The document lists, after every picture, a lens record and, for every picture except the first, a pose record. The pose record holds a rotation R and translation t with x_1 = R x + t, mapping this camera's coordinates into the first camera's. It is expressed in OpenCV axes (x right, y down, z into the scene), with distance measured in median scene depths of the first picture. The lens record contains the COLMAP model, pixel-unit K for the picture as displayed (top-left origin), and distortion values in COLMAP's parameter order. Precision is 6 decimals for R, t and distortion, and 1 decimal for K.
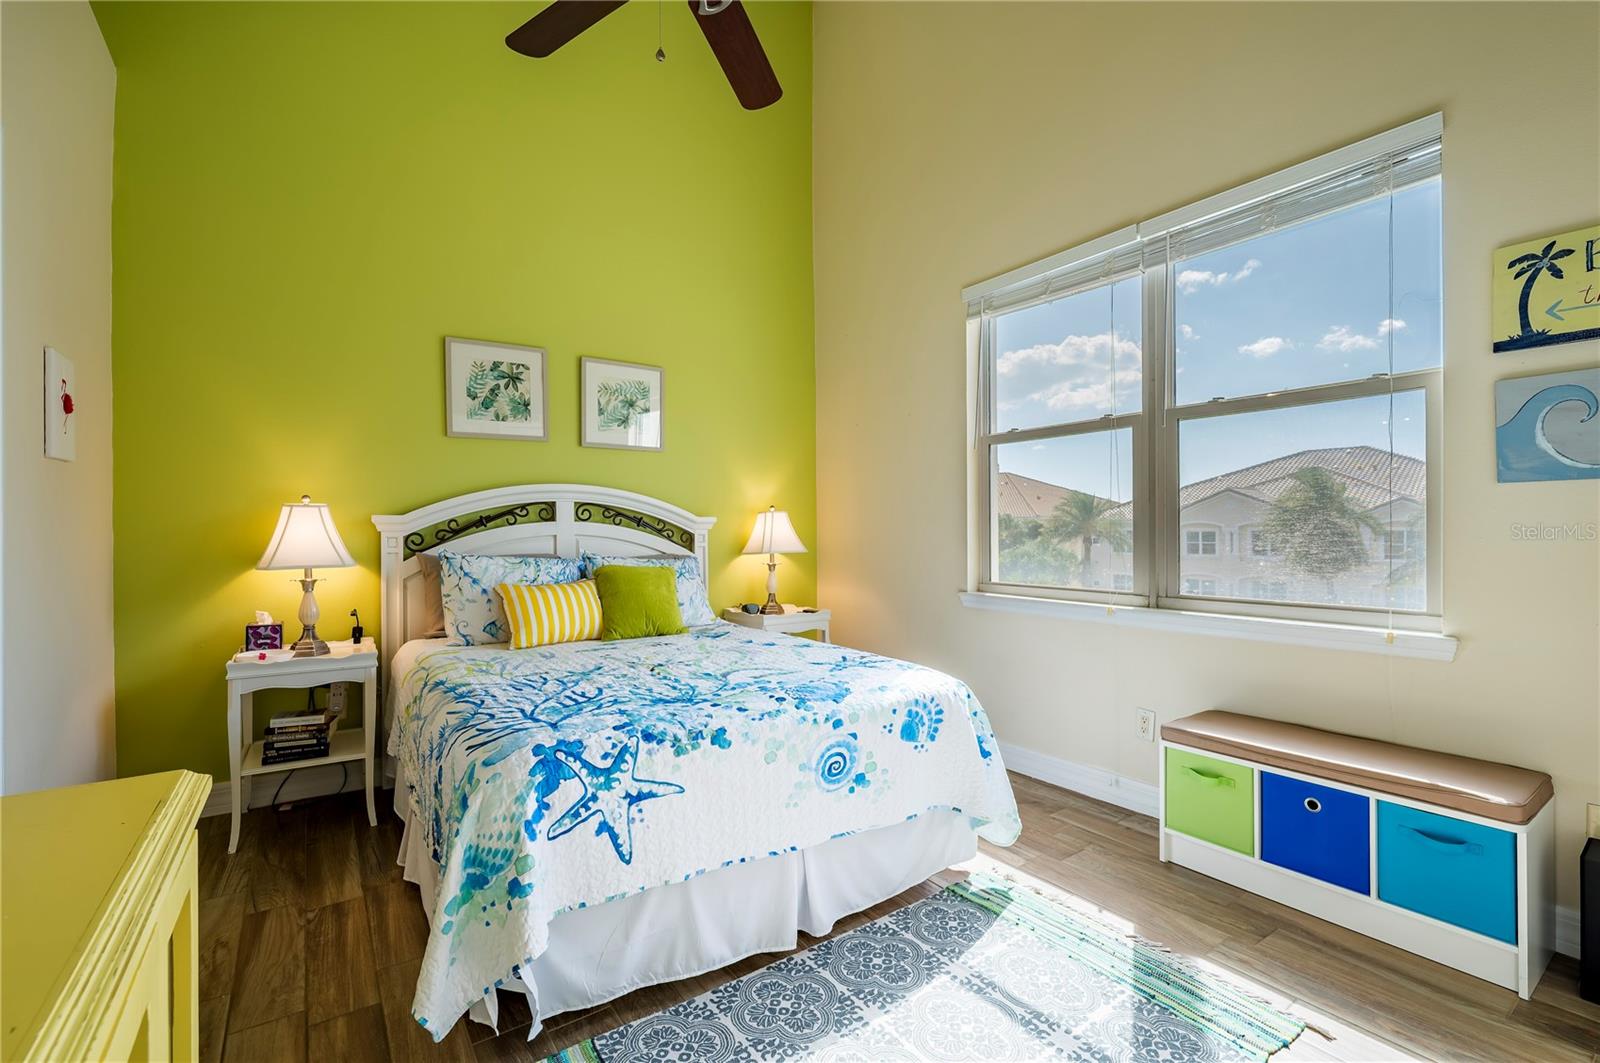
lens RADIAL K [[729.2, 0, 796.2], [0, 729.2, 533.0], [0, 0, 1]] dist [-0.003989, -0.002991]
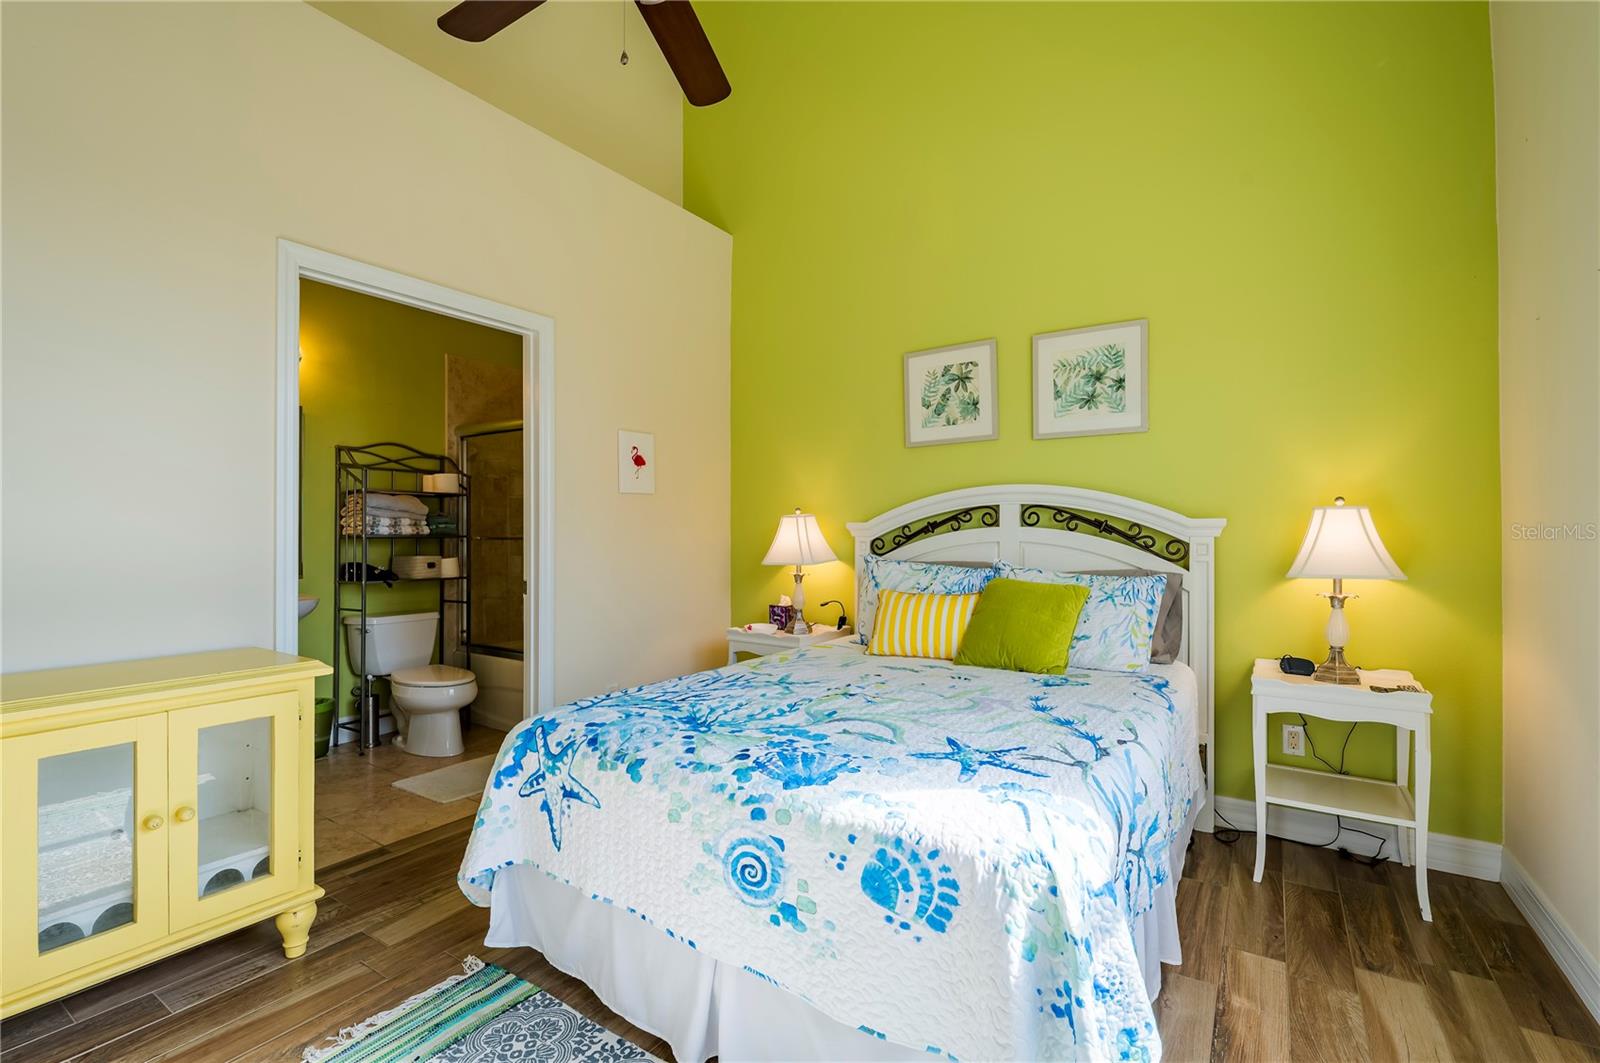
lens RADIAL K [[729.2, 0, 828.0], [0, 729.2, 529.6], [0, 0, 1]] dist [-0.003989, -0.002991]
pose [[0.349380, -0.001333, -0.936980, 0.557081], [-0.006632, 0.999970, -0.003895, -0.009245], [0.936958, 0.007575, 0.349361, 0.609595]]
